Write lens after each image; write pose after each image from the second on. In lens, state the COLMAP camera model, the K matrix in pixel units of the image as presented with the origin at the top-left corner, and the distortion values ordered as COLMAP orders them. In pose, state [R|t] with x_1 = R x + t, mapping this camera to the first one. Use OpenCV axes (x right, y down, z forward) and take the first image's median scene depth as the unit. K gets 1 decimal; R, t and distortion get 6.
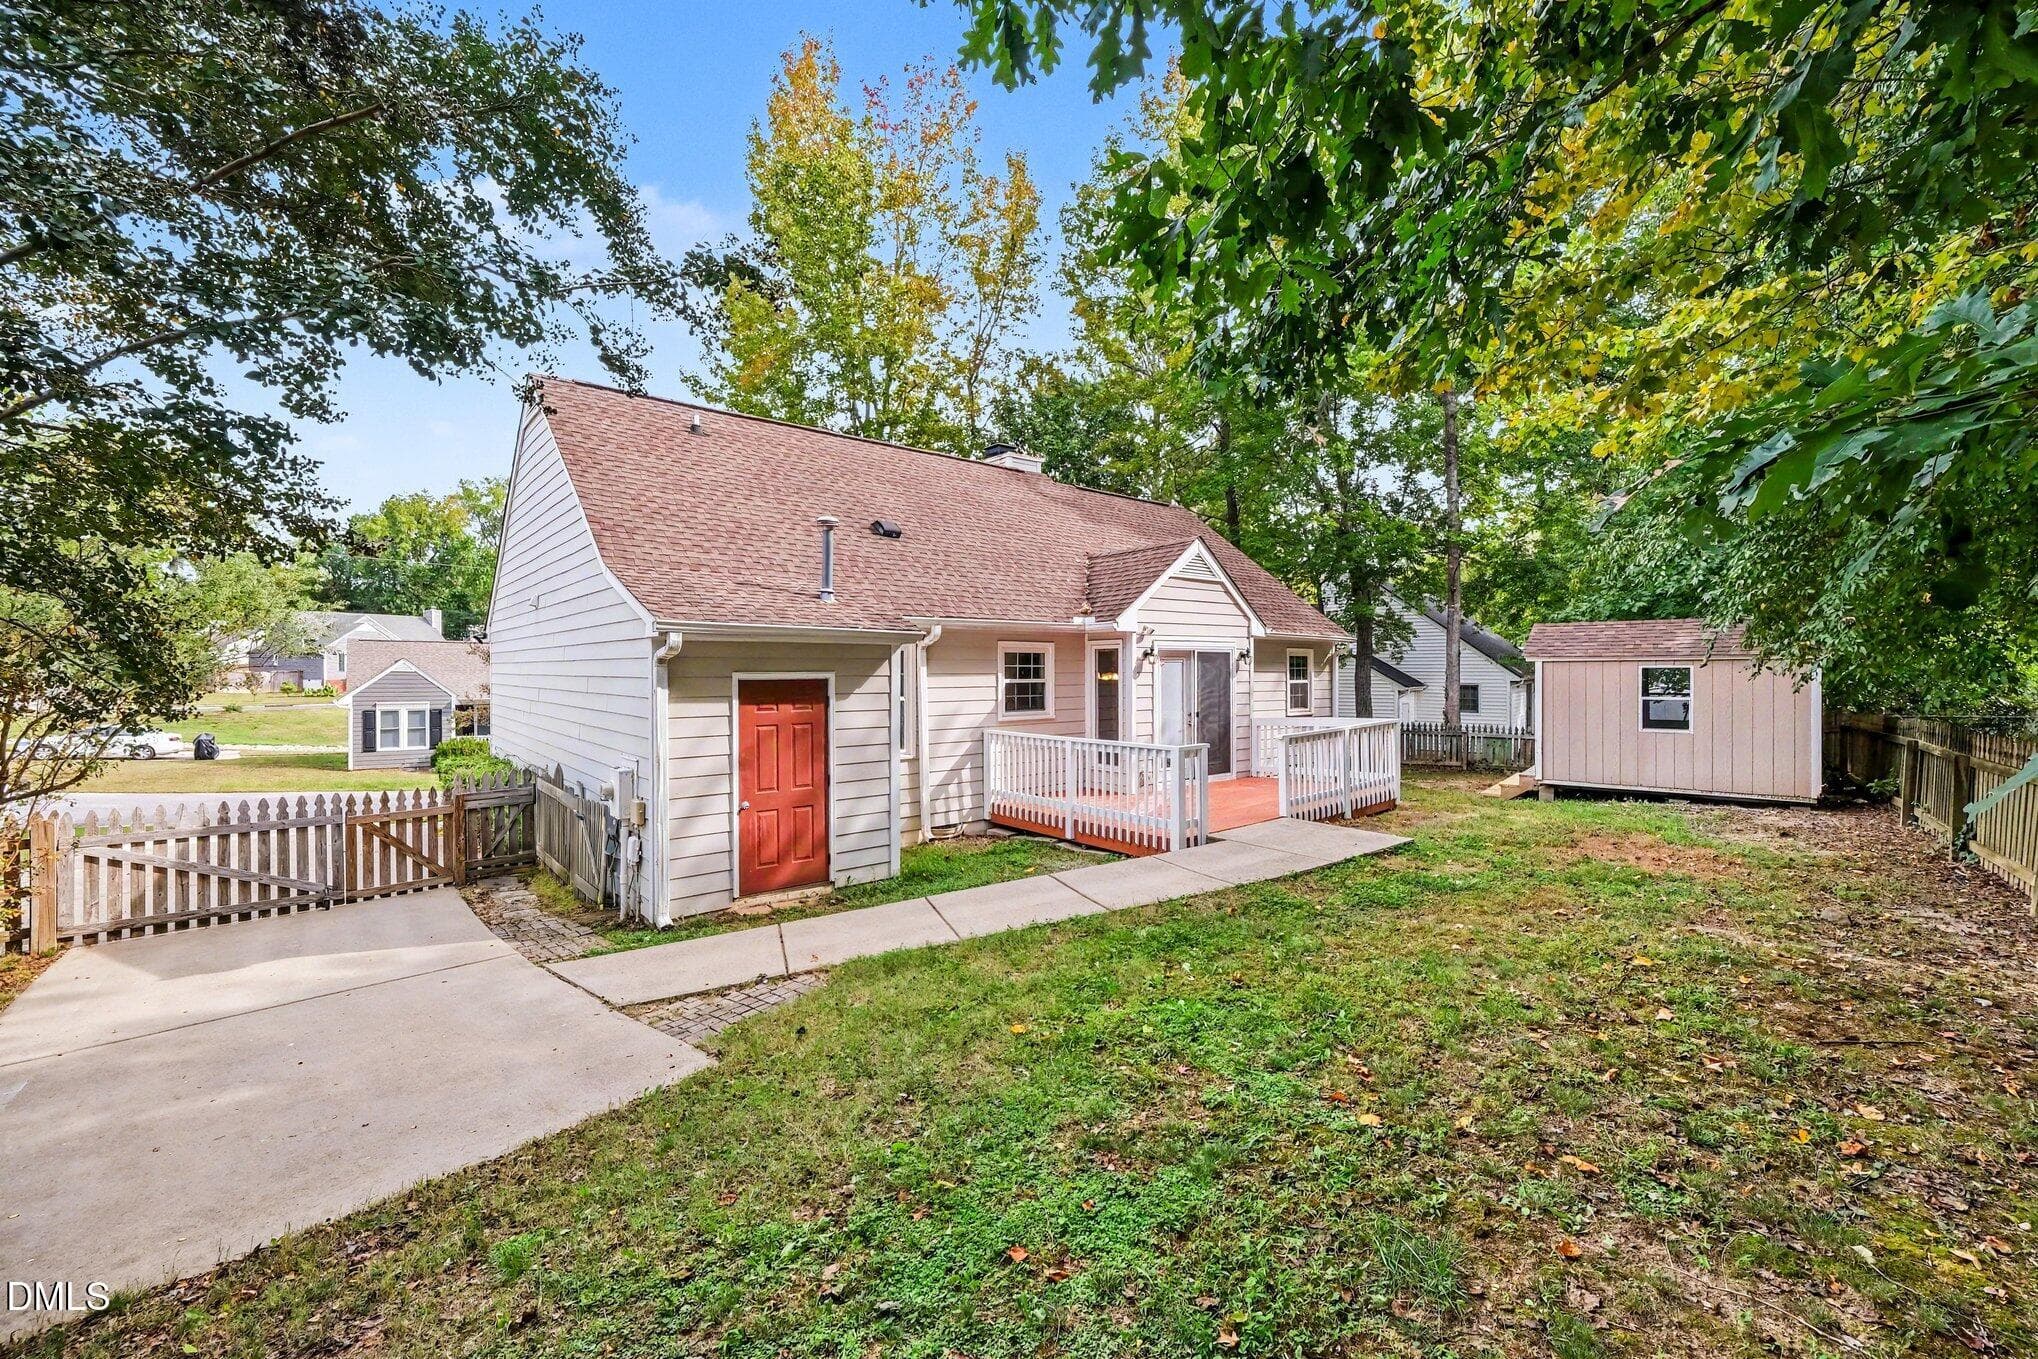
lens RADIAL K [[820.9, 0, 1022.6], [0, 820.9, 677.4], [0, 0, 1]] dist [0.005002, 0.000858]
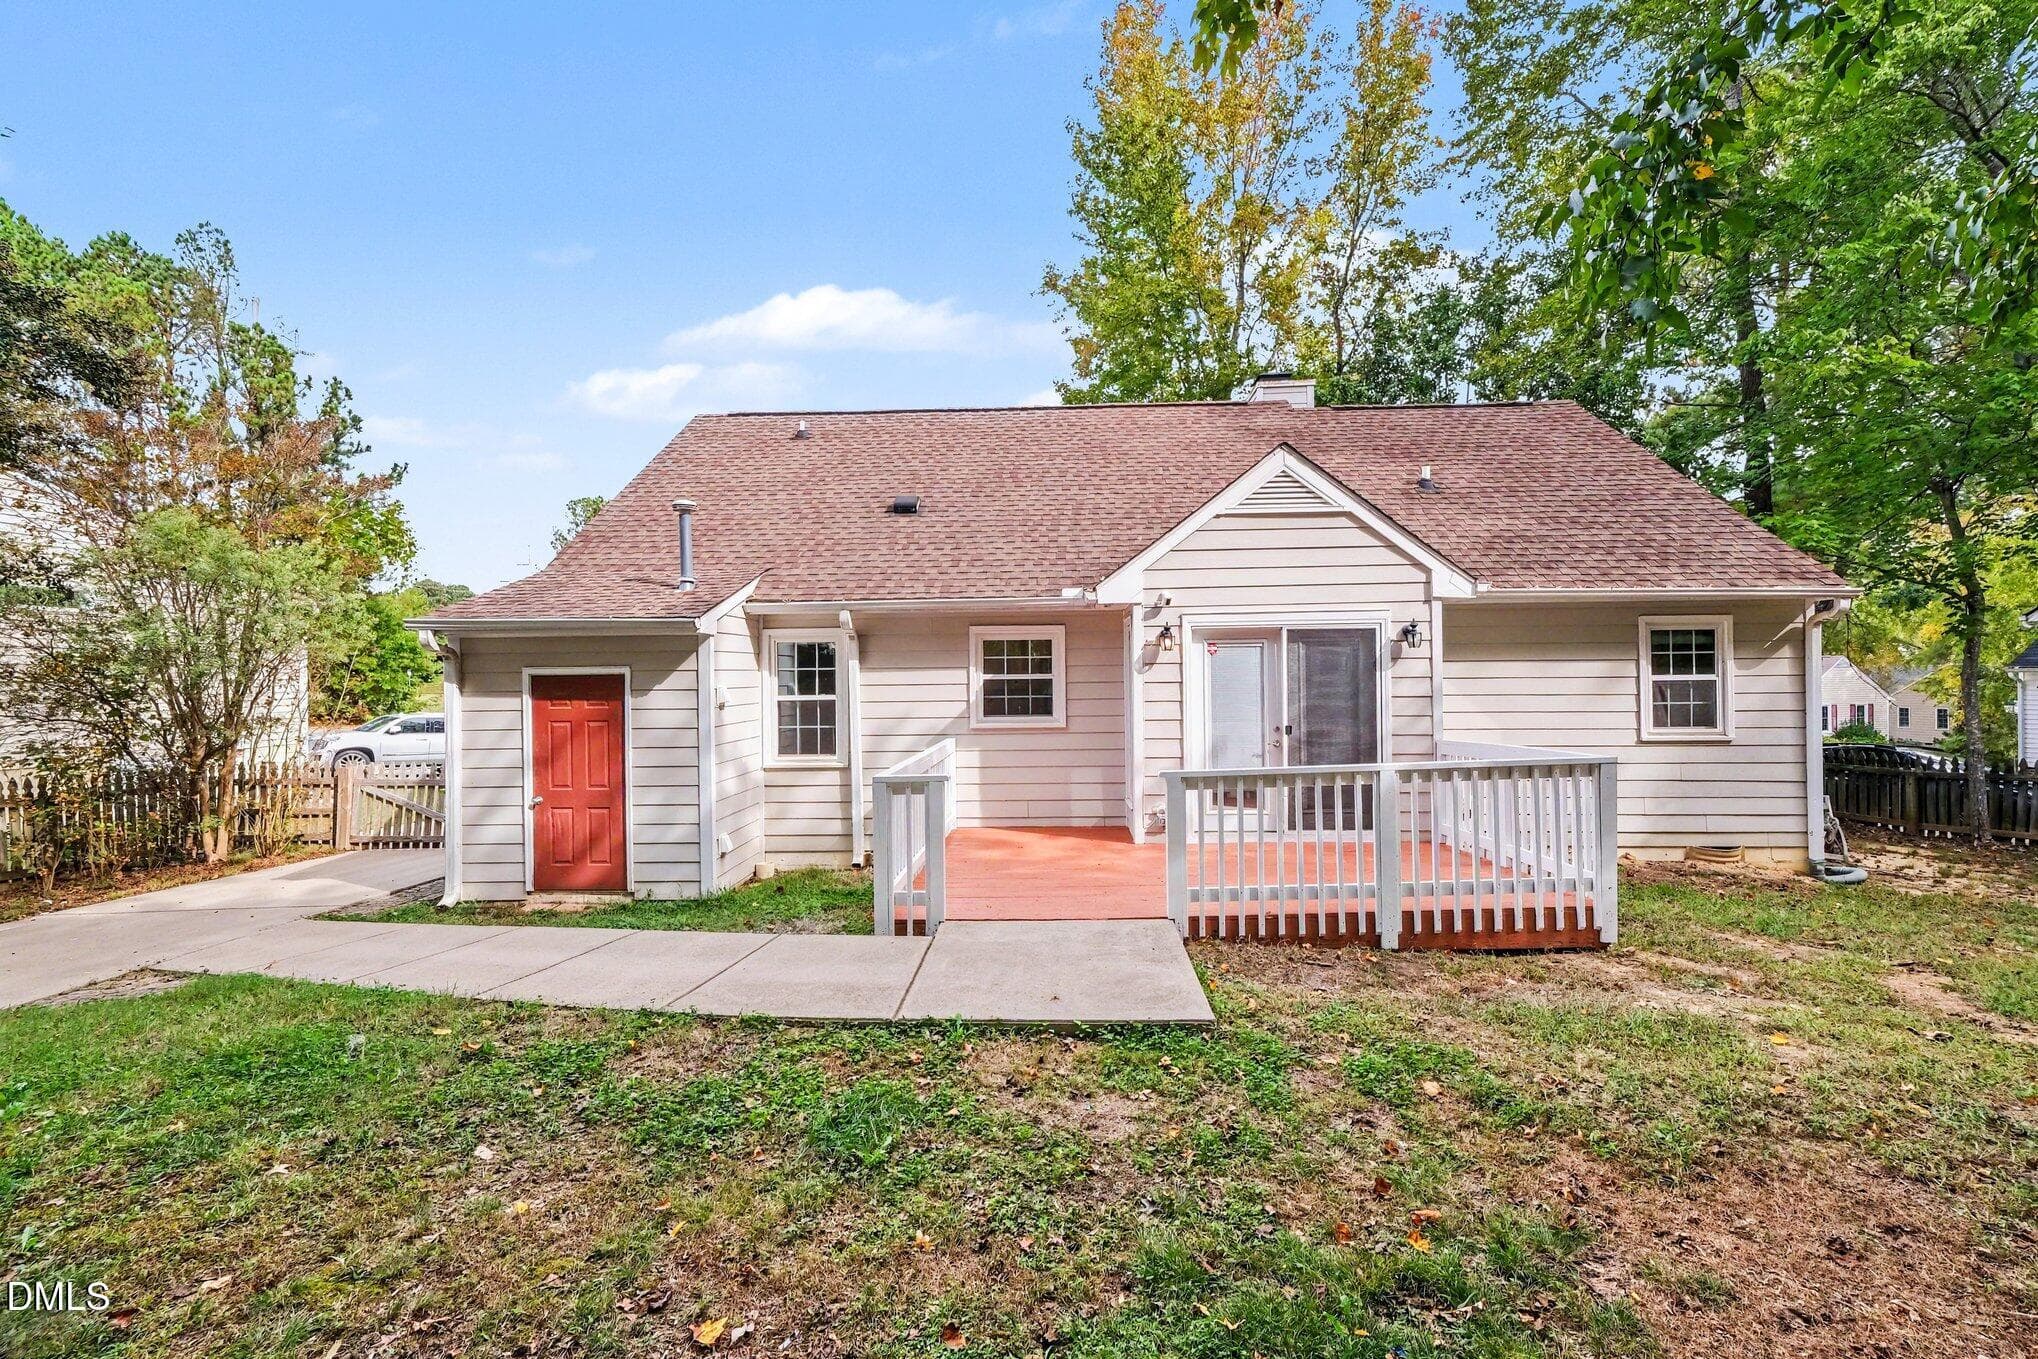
lens RADIAL K [[820.9, 0, 1019.4], [0, 820.9, 675.6], [0, 0, 1]] dist [0.005002, 0.000858]
pose [[0.741844, -0.004840, -0.670555, 0.525925], [0.003030, 0.999988, -0.003865, 0.006178], [0.670566, 0.000836, 0.741850, 0.443009]]
